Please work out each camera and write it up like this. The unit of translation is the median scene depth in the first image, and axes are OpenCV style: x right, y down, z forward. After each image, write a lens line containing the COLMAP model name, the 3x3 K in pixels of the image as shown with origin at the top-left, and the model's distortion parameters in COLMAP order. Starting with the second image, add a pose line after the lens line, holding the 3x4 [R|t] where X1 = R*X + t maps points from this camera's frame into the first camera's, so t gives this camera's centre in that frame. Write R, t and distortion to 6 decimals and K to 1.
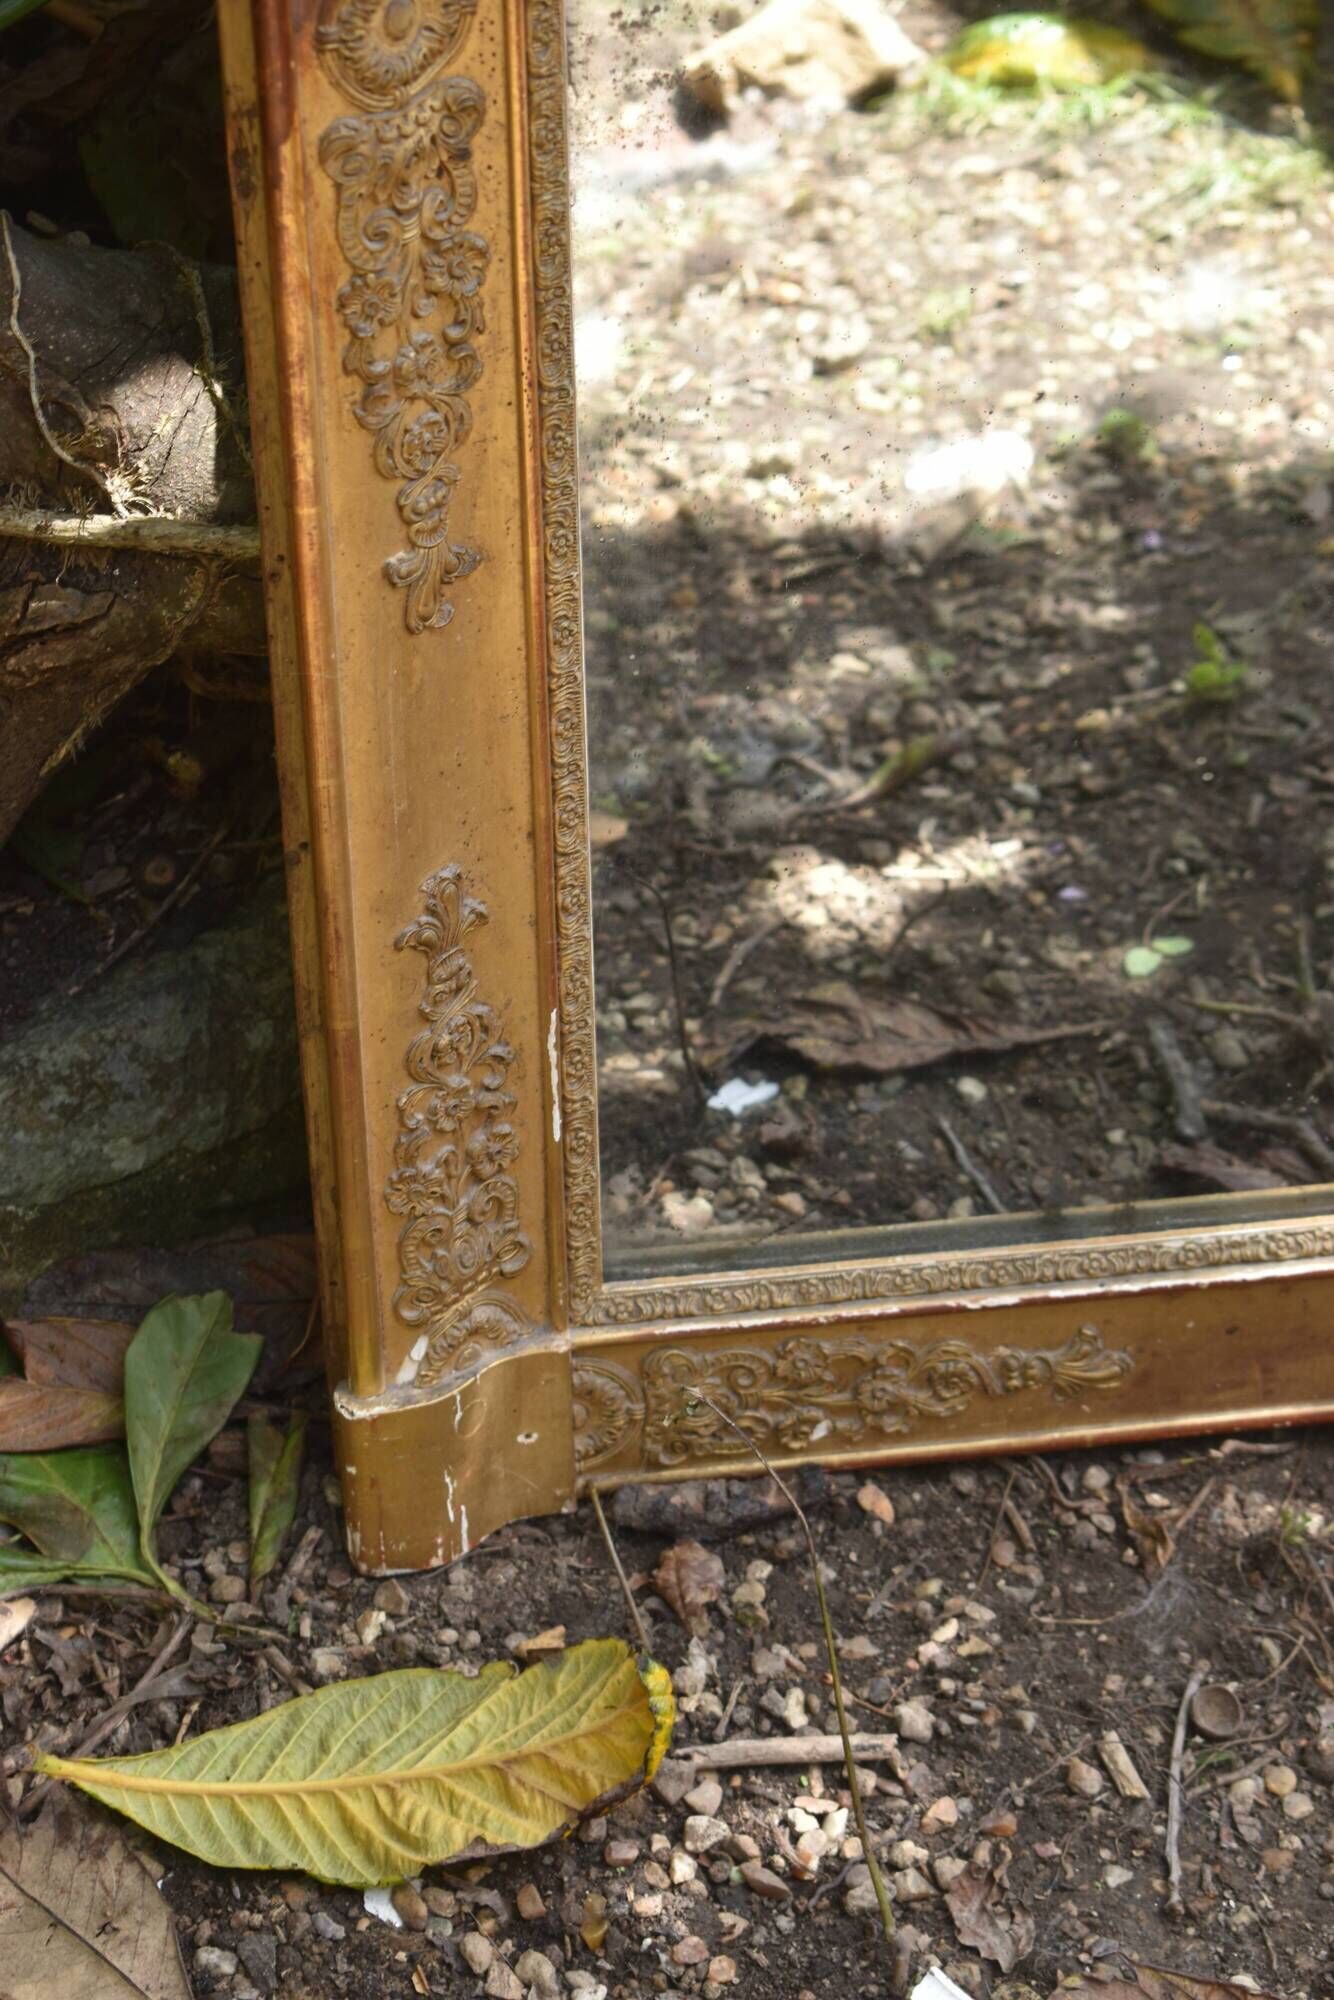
lens RADIAL K [[4512.5, 0, 677.3], [0, 4512.5, 1010.8], [0, 0, 1]] dist [0.054288, 0.025421]
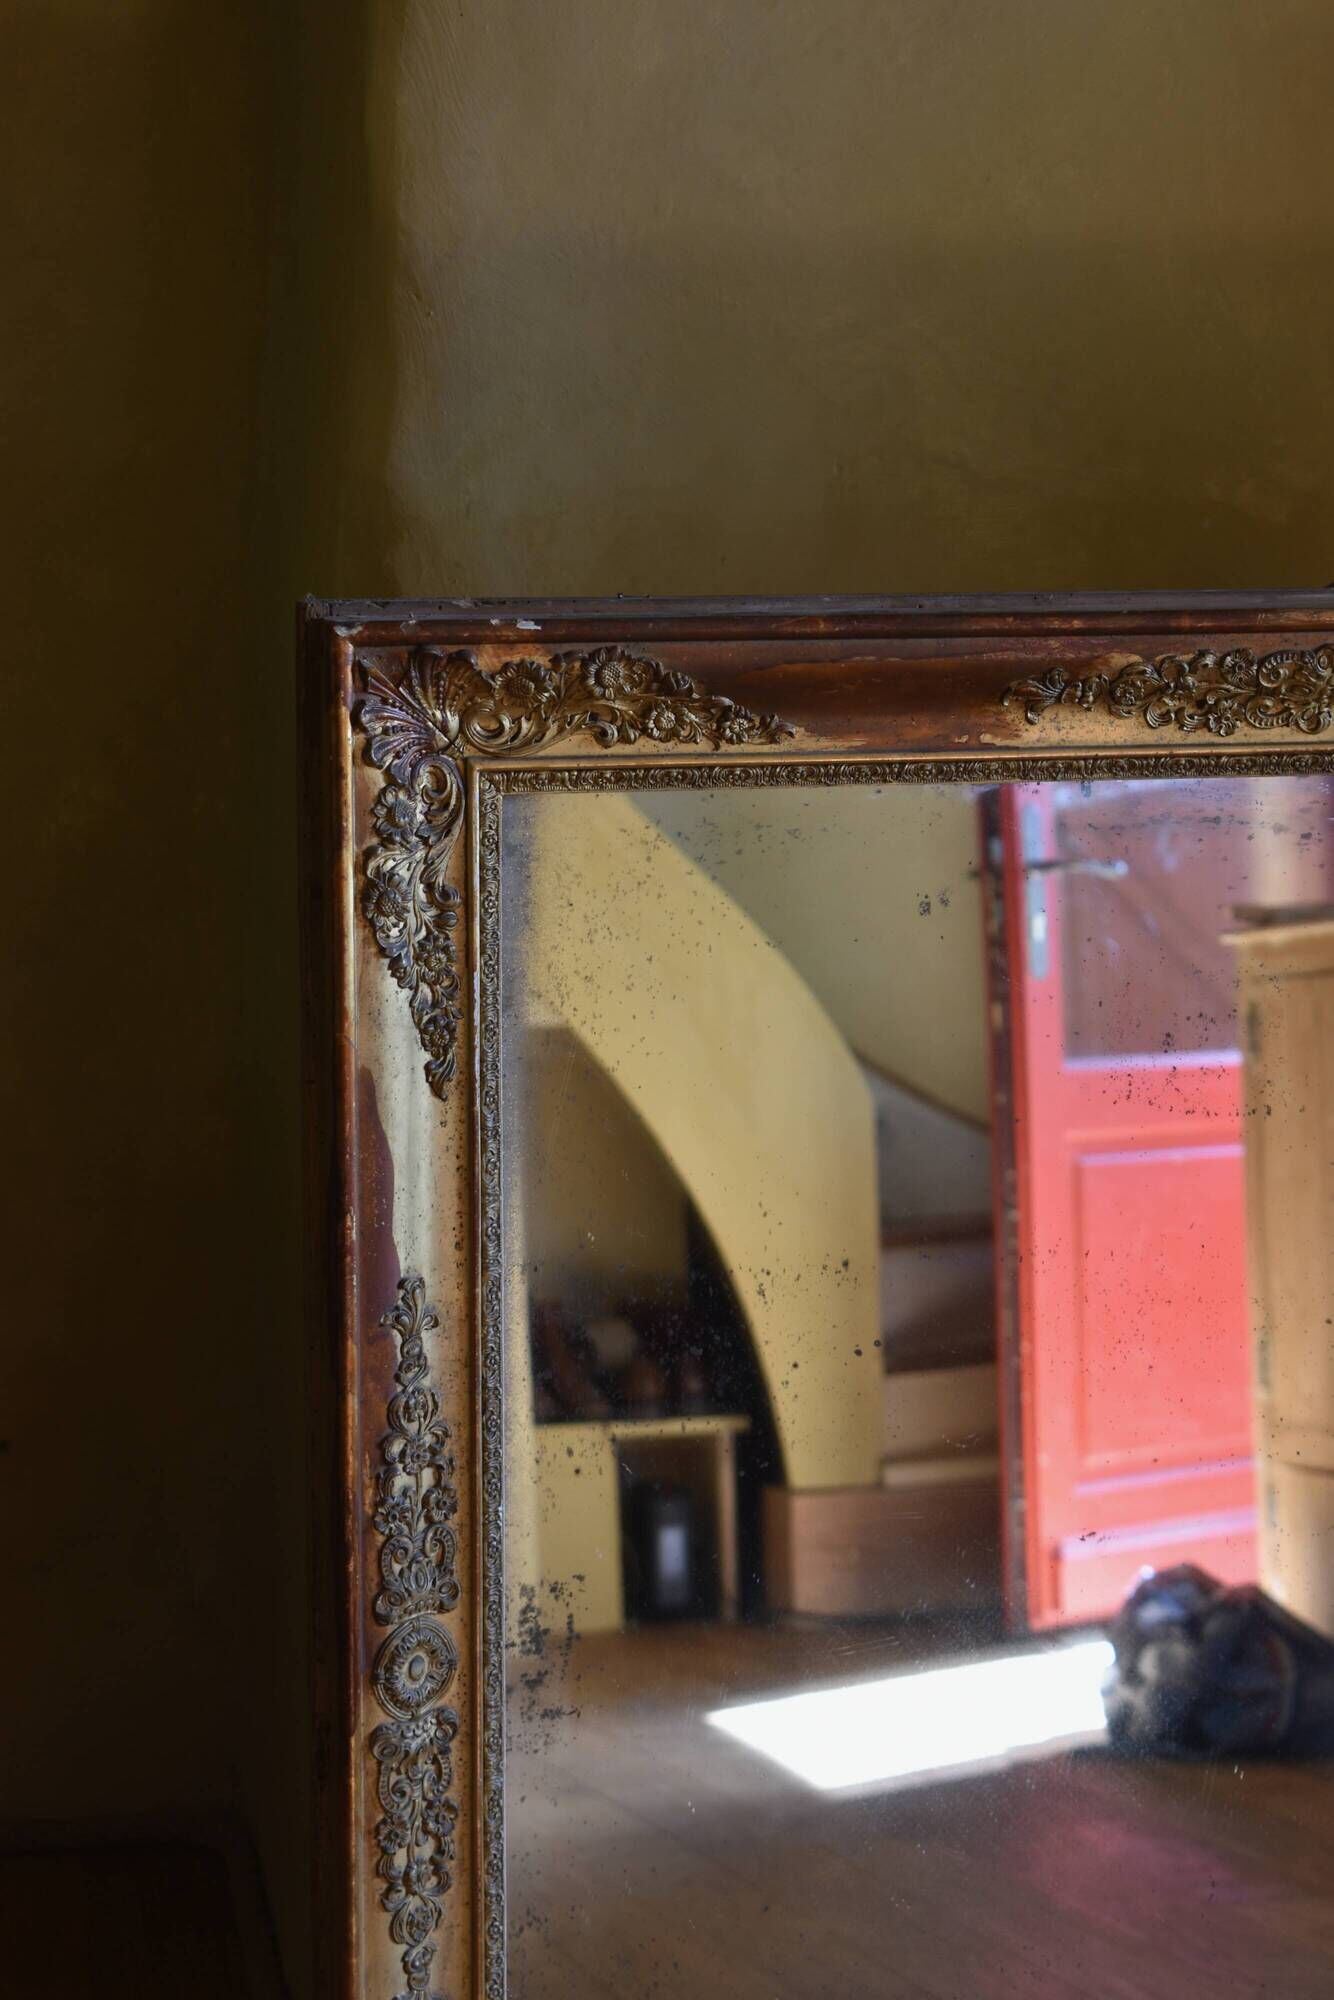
lens RADIAL K [[4512.5, 0, 677.3], [0, 4512.5, 1010.8], [0, 0, 1]] dist [0.054288, 0.025421]
pose [[0.997718, 0.004375, 0.067378, -0.066379], [0.027678, 0.883697, -0.467240, 0.328755], [-0.061586, 0.468039, 0.881559, -0.601977]]
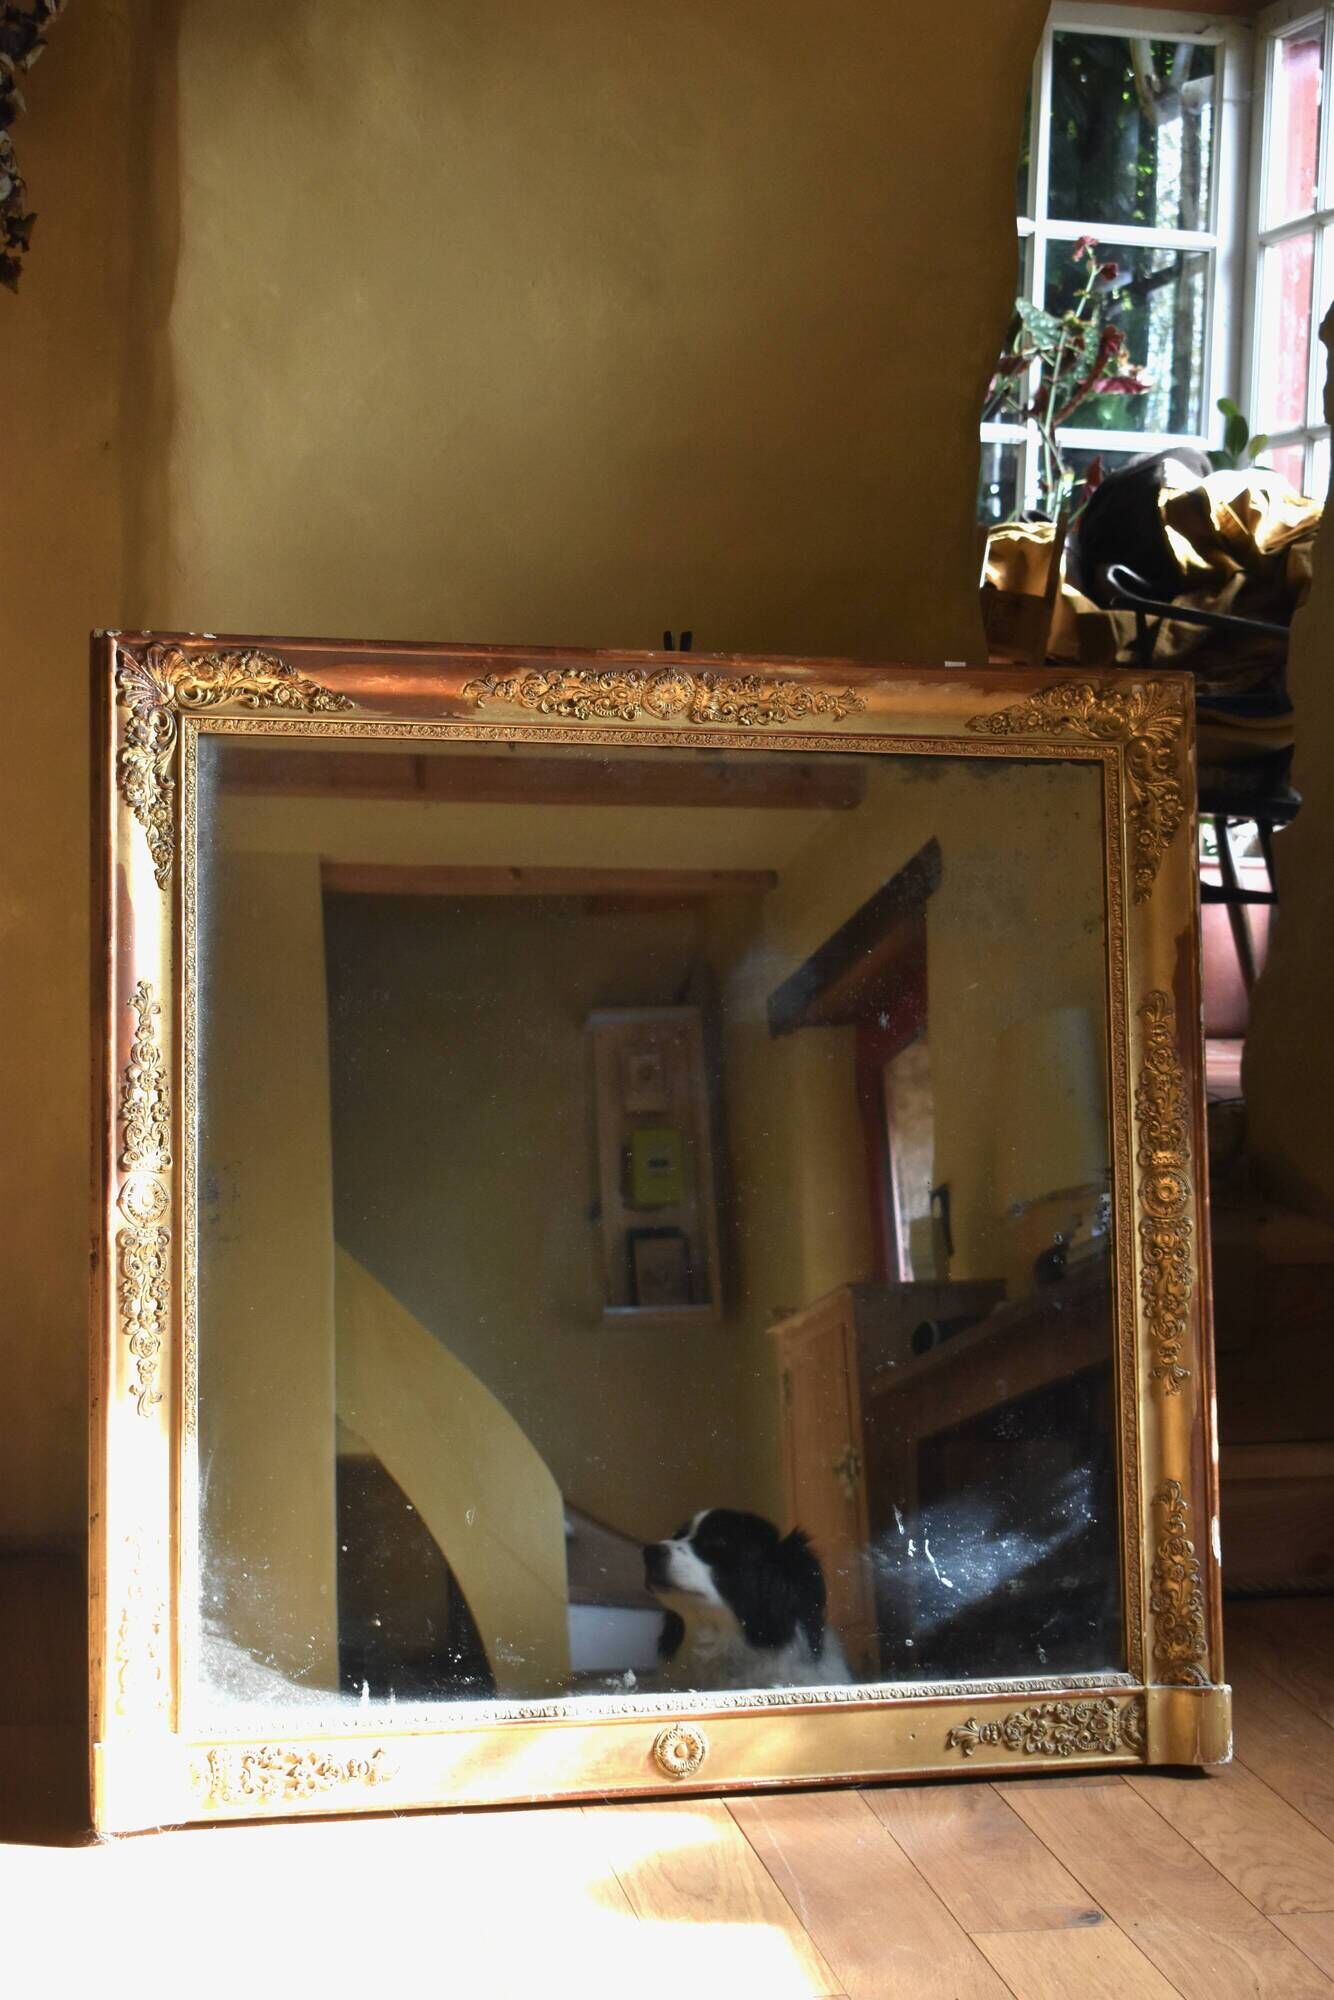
lens RADIAL K [[2991.3, 0, 673.6], [0, 2991.3, 1026.7], [0, 0, 1]] dist [-0.034292, 0.012582]
pose [[0.992771, 0.009963, 0.119606, 0.049036], [0.071651, 0.750277, -0.657229, 0.951977], [-0.096286, 0.661048, 0.744140, -0.618326]]
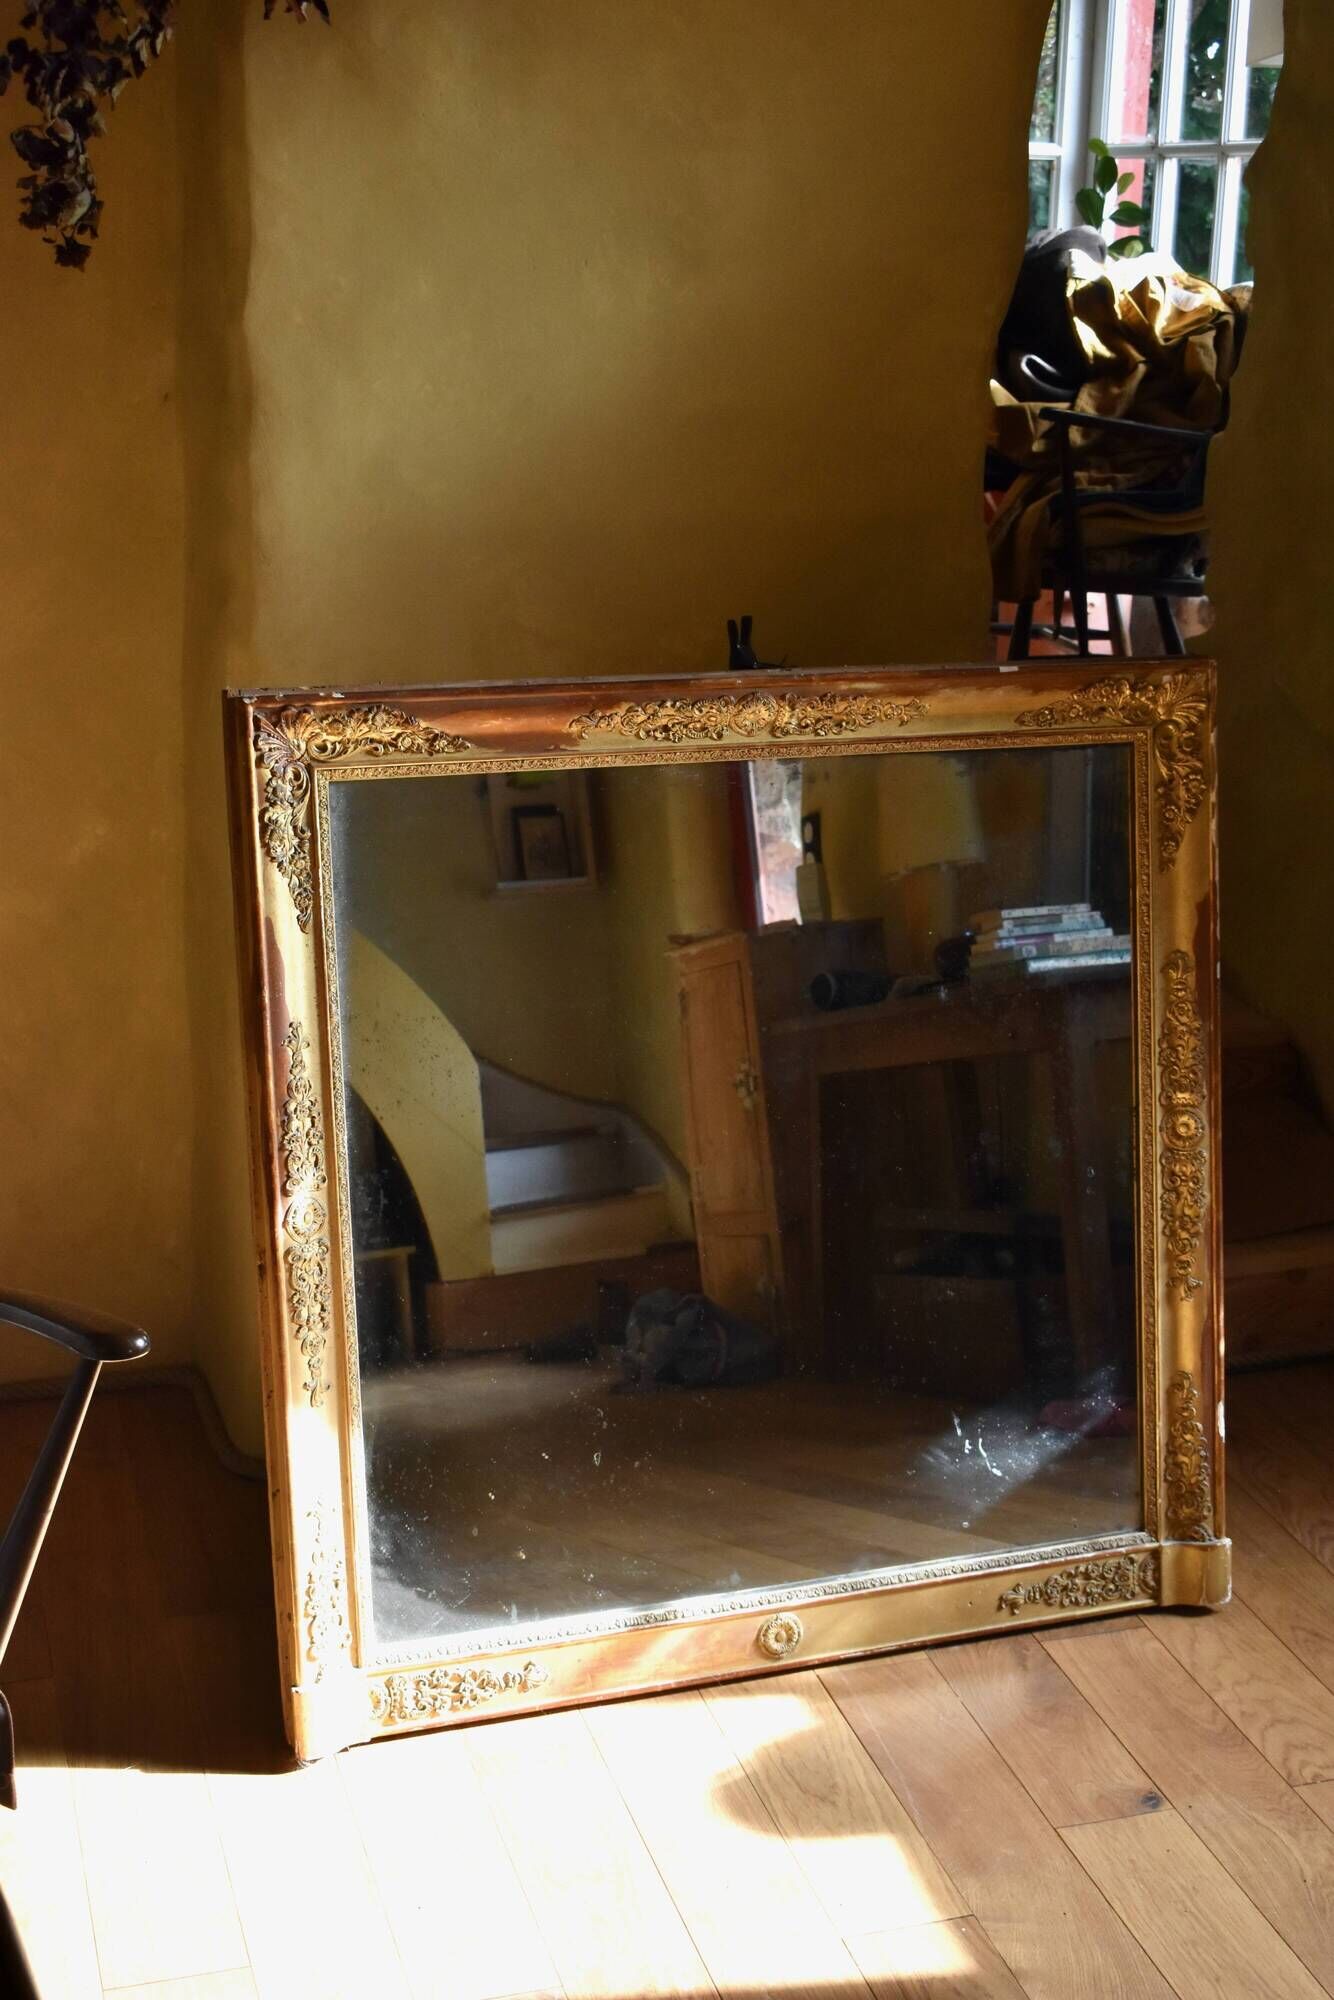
lens RADIAL K [[2601.3, 0, 661.8], [0, 2601.3, 1019.9], [0, 0, 1]] dist [-0.047185, -0.002573]
pose [[0.980383, -0.047383, 0.191322, -0.144653], [0.135249, 0.867814, -0.478129, 0.567974], [-0.143377, 0.494626, 0.857198, -0.763745]]
